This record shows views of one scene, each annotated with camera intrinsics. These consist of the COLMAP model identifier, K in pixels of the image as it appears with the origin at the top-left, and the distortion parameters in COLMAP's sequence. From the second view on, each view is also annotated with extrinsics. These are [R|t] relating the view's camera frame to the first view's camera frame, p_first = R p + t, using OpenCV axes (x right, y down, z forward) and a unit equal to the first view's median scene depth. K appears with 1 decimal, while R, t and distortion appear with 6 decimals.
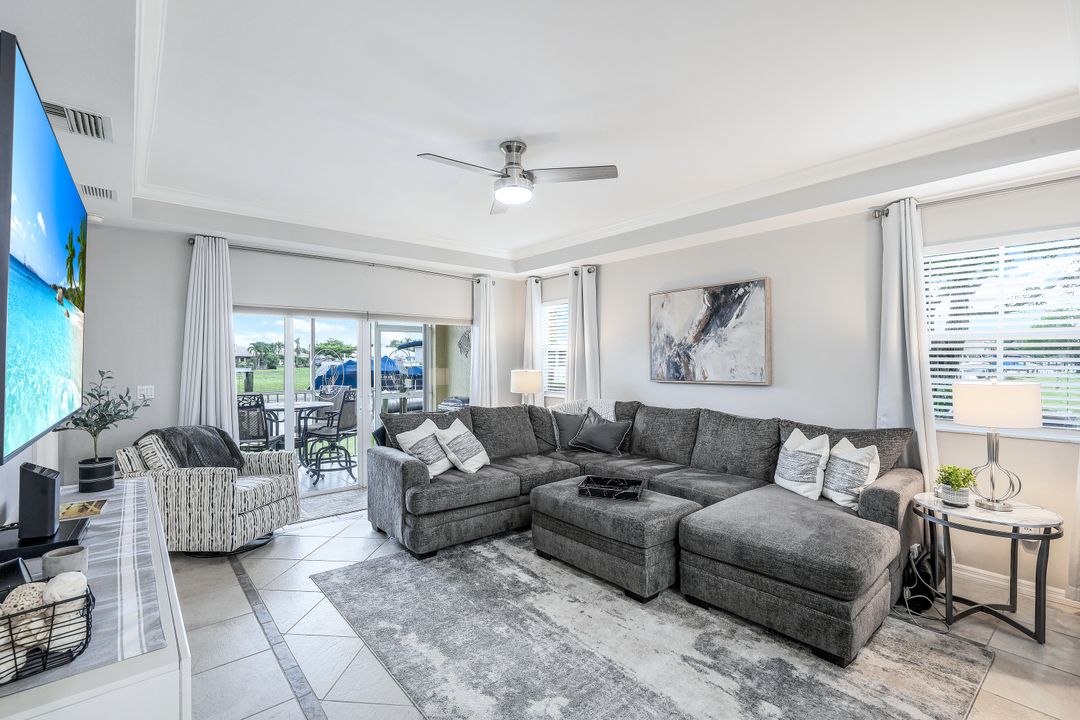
lens RADIAL K [[489.0, 0, 546.4], [0, 489.0, 360.4], [0, 0, 1]] dist [-0.000113, 0.000105]
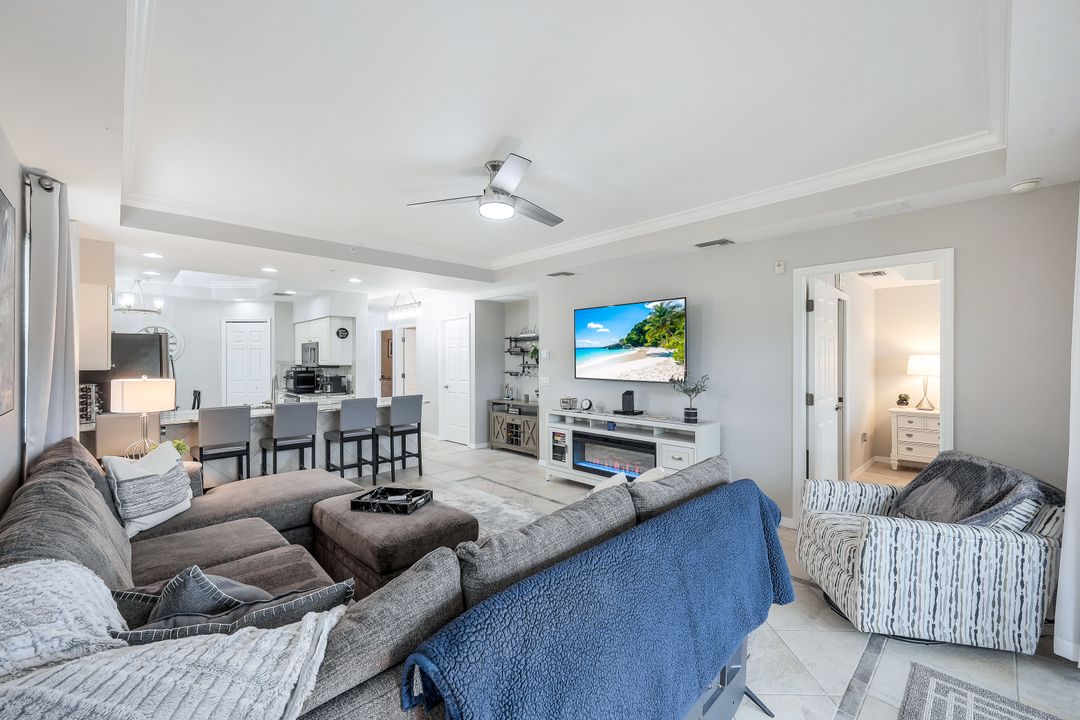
lens RADIAL K [[439.8, 0, 540.0], [0, 439.8, 360.0], [0, 0, 1]] dist [0.000369, 0.000226]
pose [[-0.998367, -0.000244, -0.057126, -0.079988], [-0.000209, 1.000000, -0.000625, -0.006794], [0.057126, -0.000613, -0.998367, 1.467989]]
